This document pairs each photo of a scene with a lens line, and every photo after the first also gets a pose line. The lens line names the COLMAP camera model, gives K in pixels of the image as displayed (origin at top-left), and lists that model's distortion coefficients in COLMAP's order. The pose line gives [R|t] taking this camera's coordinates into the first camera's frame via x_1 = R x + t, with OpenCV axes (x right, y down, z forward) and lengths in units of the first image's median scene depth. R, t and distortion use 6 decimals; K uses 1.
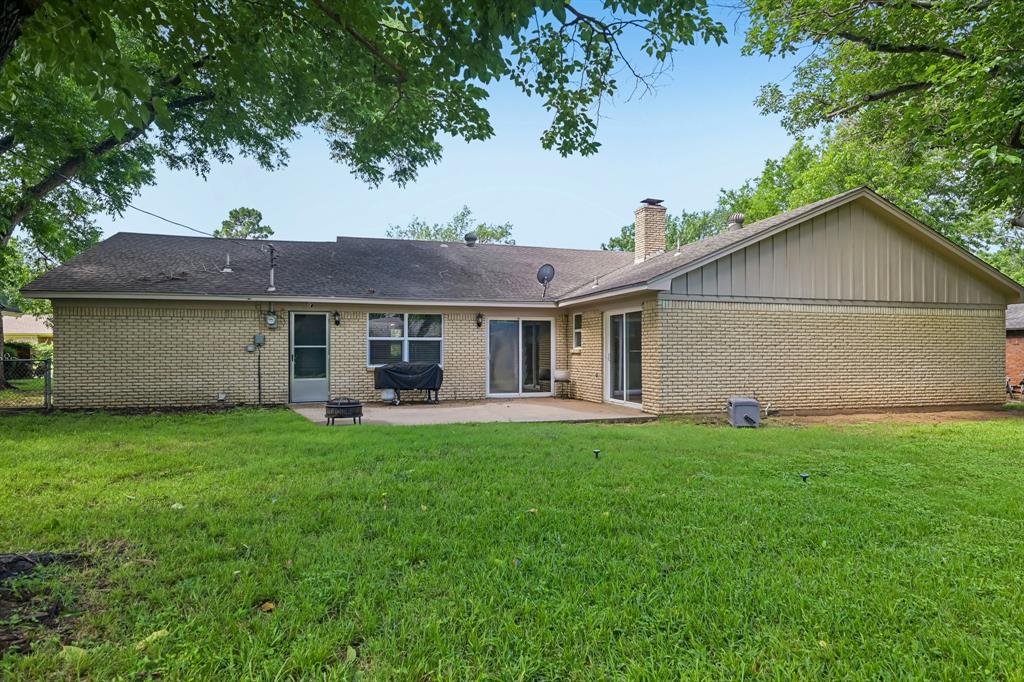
lens RADIAL K [[575.3, 0, 512.0], [0, 575.3, 341.0], [0, 0, 1]] dist [-0.003176, -0.000388]
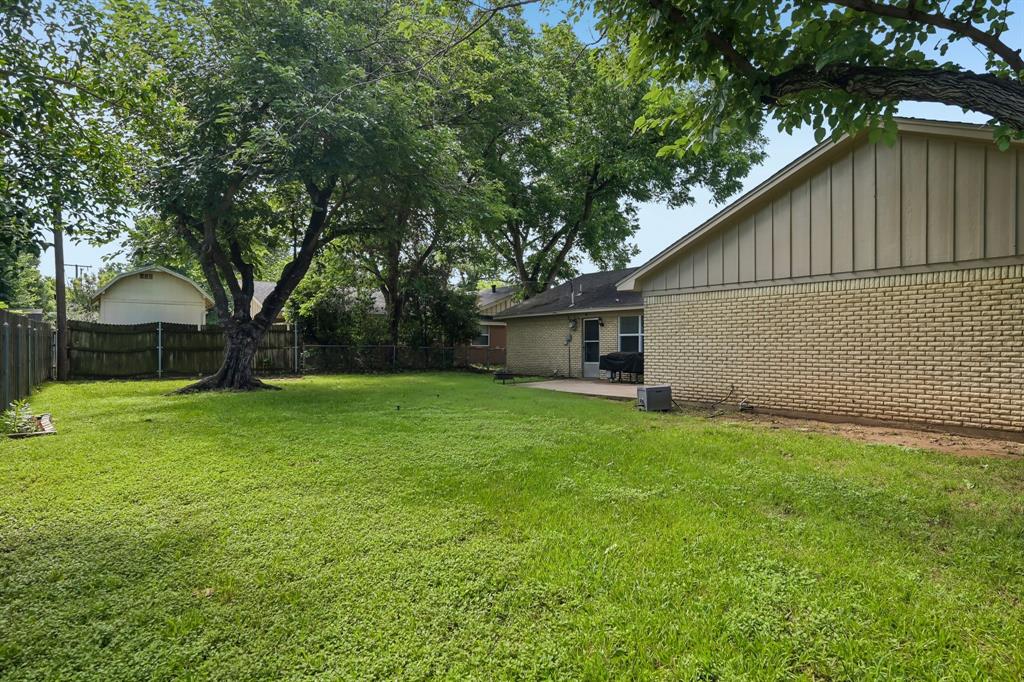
lens RADIAL K [[576.9, 0, 512.0], [0, 576.9, 341.0], [0, 0, 1]] dist [0.002708, -0.000156]
pose [[0.339332, -0.012684, -0.940581, 0.995365], [0.020860, 0.999765, -0.005957, 0.013428], [0.940435, -0.017600, 0.339517, 0.286726]]
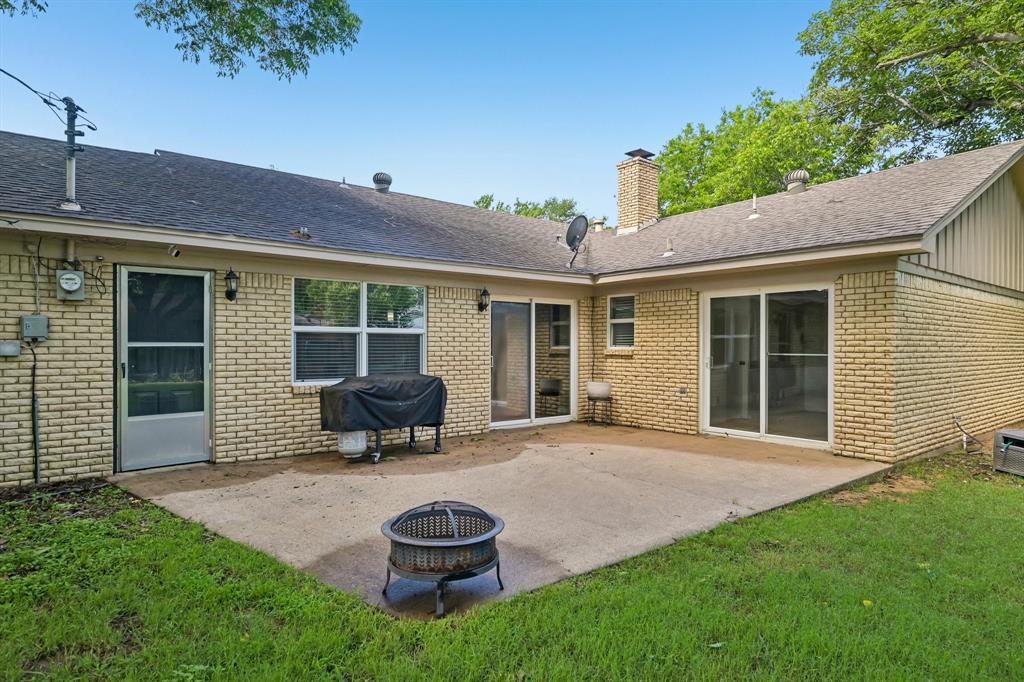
lens RADIAL K [[575.3, 0, 512.0], [0, 575.3, 341.0], [0, 0, 1]] dist [-0.003176, -0.000388]
pose [[0.925823, 0.005447, 0.377919, -0.268260], [-0.009319, 0.999921, 0.008420, 0.000490], [-0.377844, -0.011317, 0.925800, 0.473065]]
